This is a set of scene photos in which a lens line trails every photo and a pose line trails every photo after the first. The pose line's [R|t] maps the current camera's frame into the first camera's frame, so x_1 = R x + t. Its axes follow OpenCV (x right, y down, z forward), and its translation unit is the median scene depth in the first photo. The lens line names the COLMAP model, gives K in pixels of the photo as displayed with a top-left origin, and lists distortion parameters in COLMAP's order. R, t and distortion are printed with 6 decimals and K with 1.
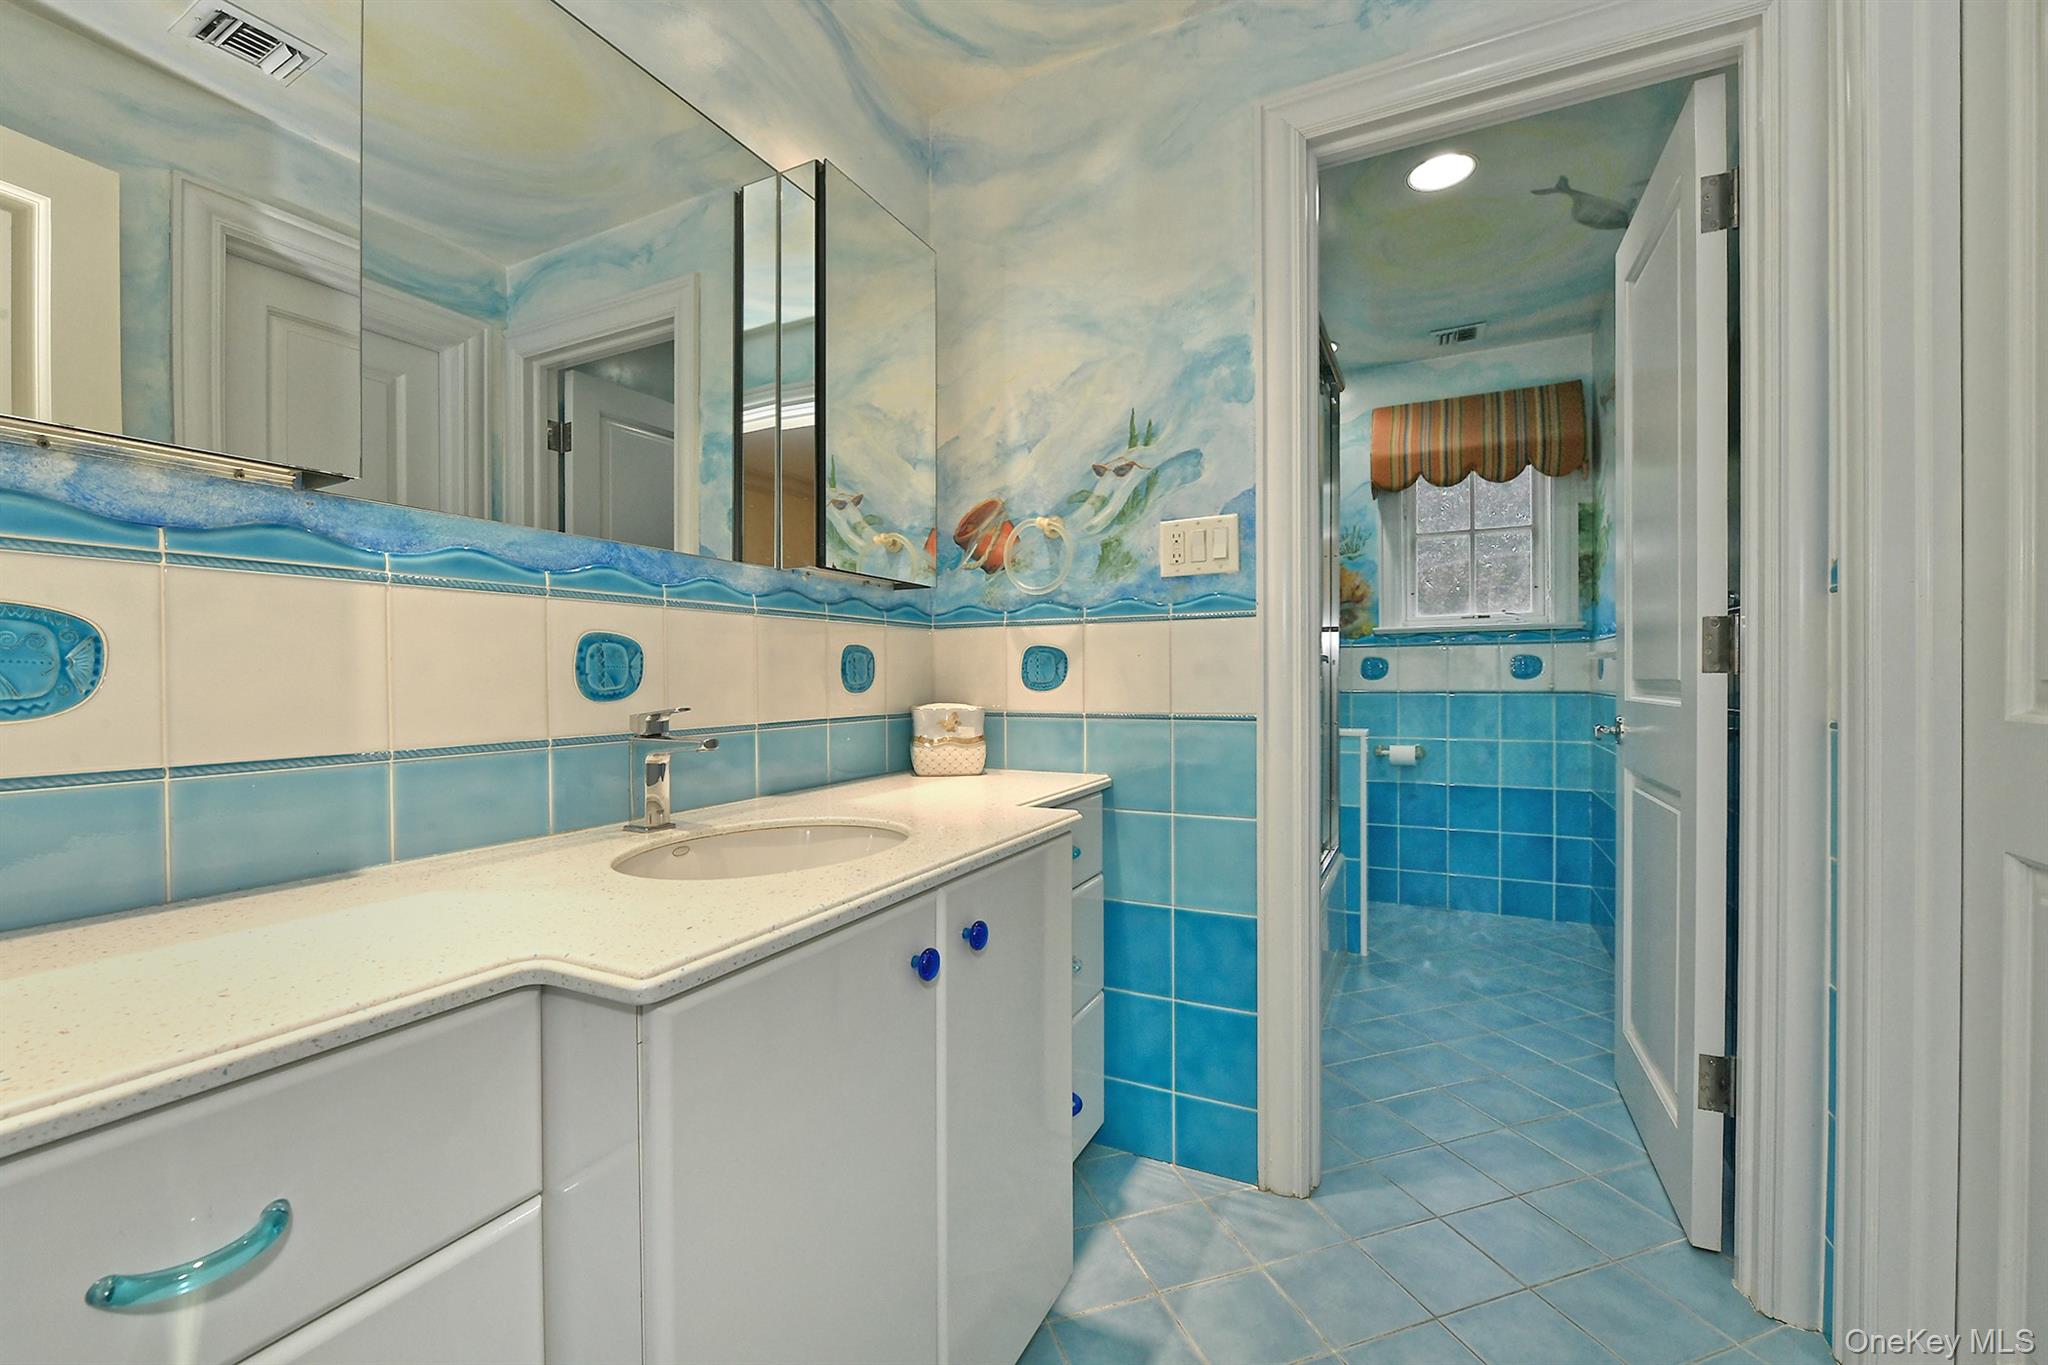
lens RADIAL K [[828.4, 0, 1027.4], [0, 828.4, 680.4], [0, 0, 1]] dist [-0.006999, -0.000616]
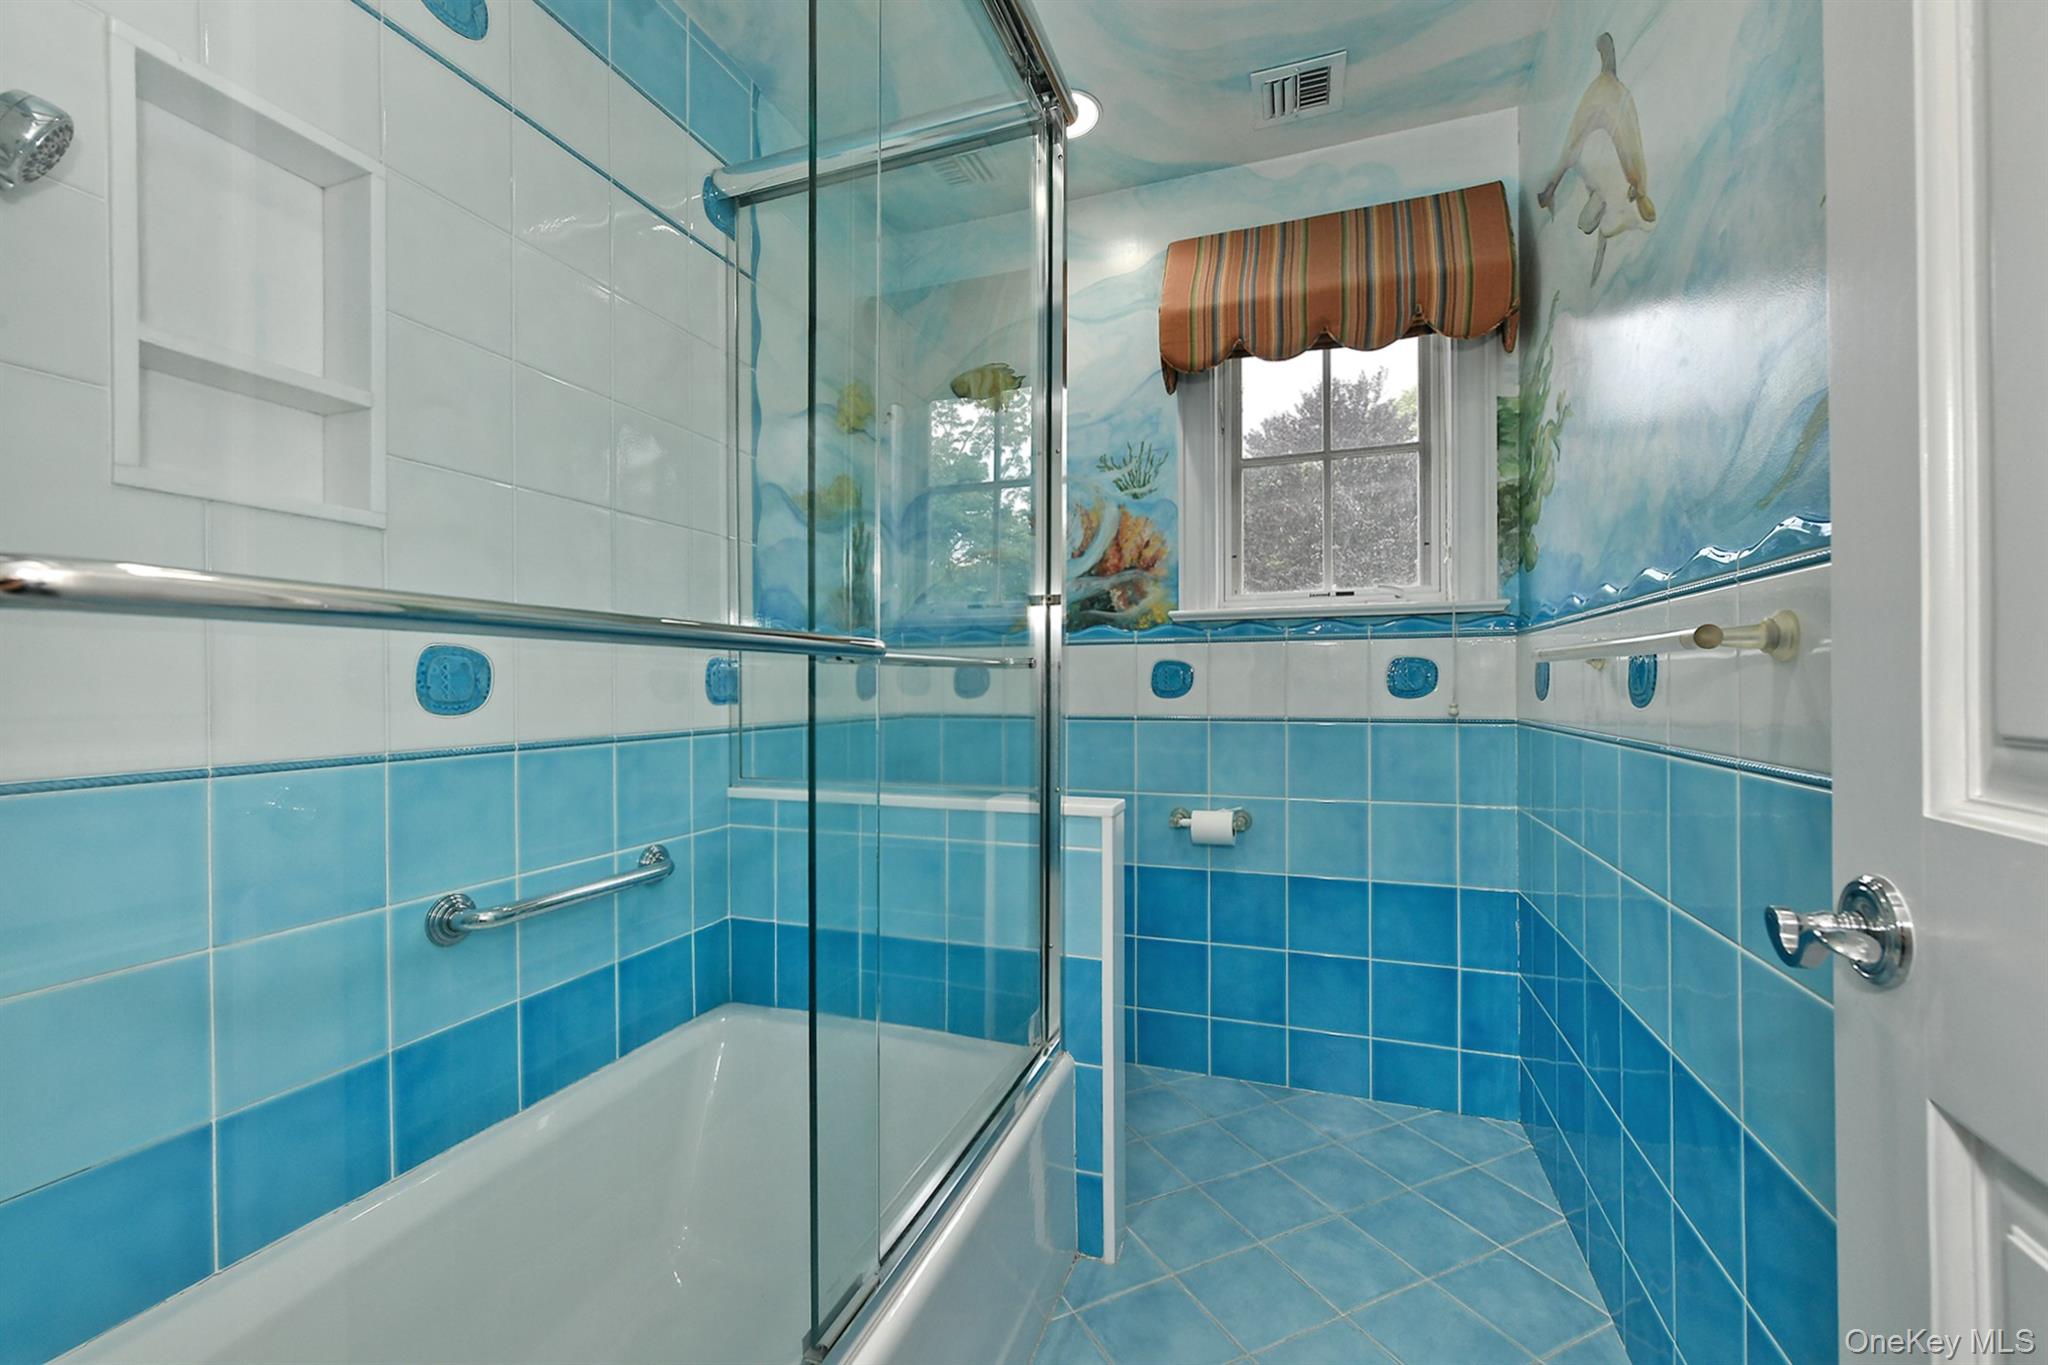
lens RADIAL K [[828.4, 0, 1021.5], [0, 828.4, 684.0], [0, 0, 1]] dist [-0.006999, -0.000616]
pose [[0.992500, 0.004318, 0.122172, 0.256764], [-0.003206, 0.999952, -0.009302, -0.005198], [-0.122206, 0.008841, 0.992465, 0.451386]]
